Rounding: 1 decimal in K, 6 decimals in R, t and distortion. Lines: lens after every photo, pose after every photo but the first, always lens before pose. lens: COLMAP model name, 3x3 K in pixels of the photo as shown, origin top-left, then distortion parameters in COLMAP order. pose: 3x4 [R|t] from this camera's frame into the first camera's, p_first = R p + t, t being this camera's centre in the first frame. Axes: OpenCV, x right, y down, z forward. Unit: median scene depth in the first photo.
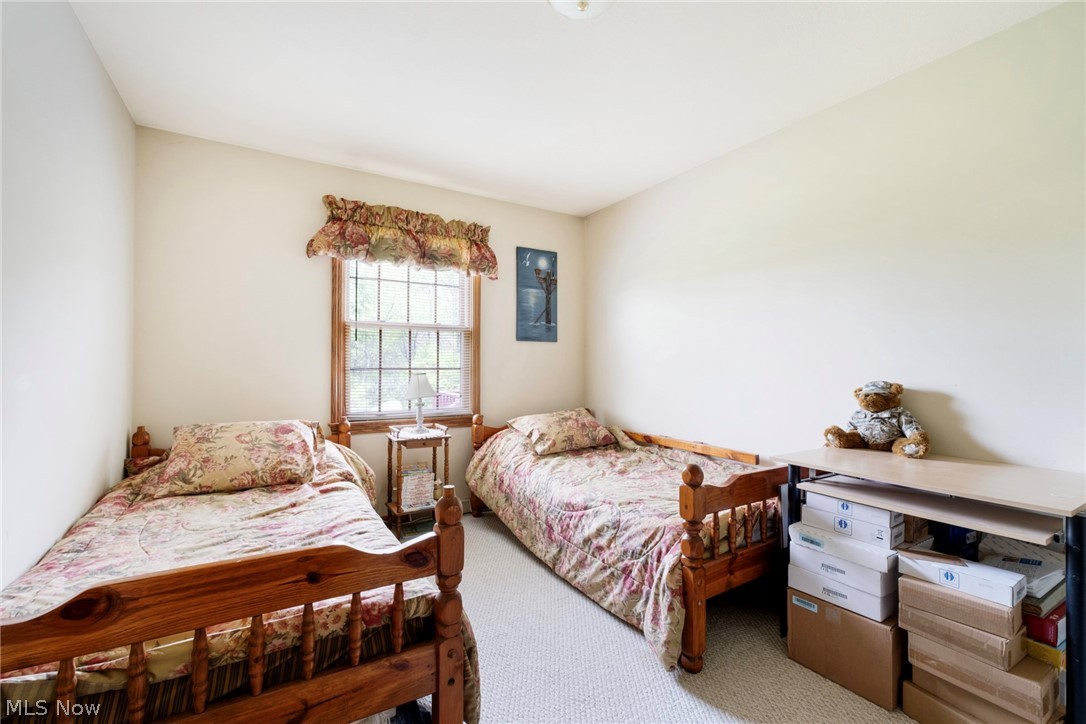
lens RADIAL K [[473.3, 0, 542.4], [0, 473.3, 360.4], [0, 0, 1]] dist [-0.002897, -0.000300]
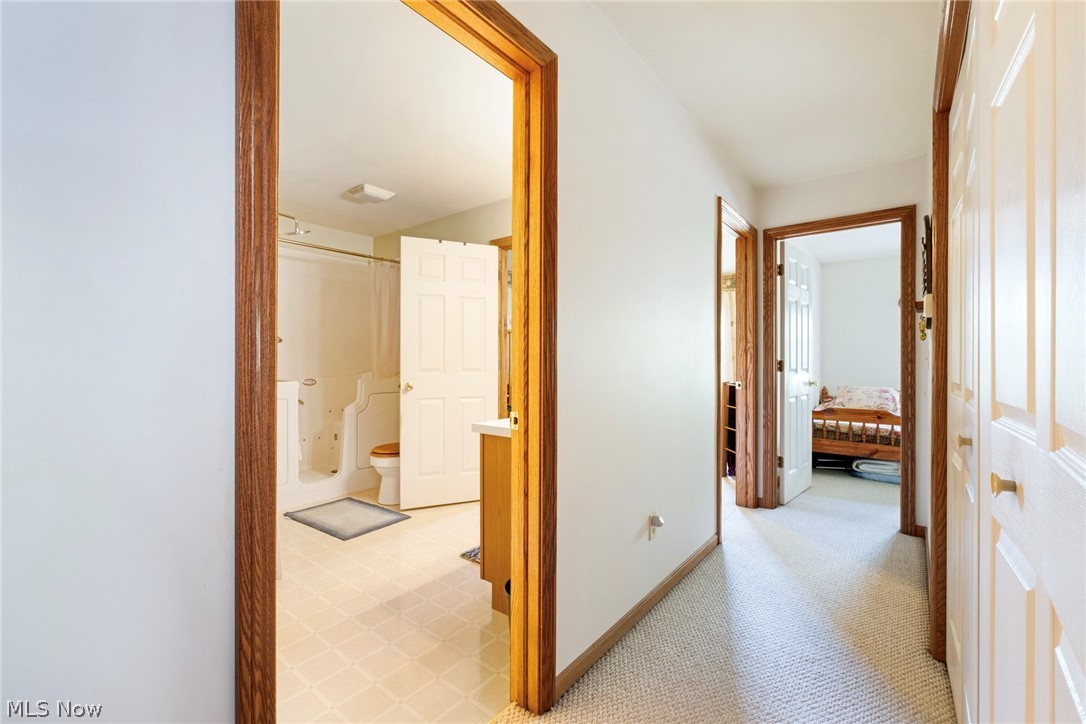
lens RADIAL K [[468.6, 0, 540.8], [0, 468.6, 341.8], [0, 0, 1]] dist [-0.001112, 0.000099]
pose [[0.365705, -0.032371, -0.930168, 1.036225], [0.001938, 0.999419, -0.034019, -0.016870], [0.930729, 0.010638, 0.365555, -1.478606]]
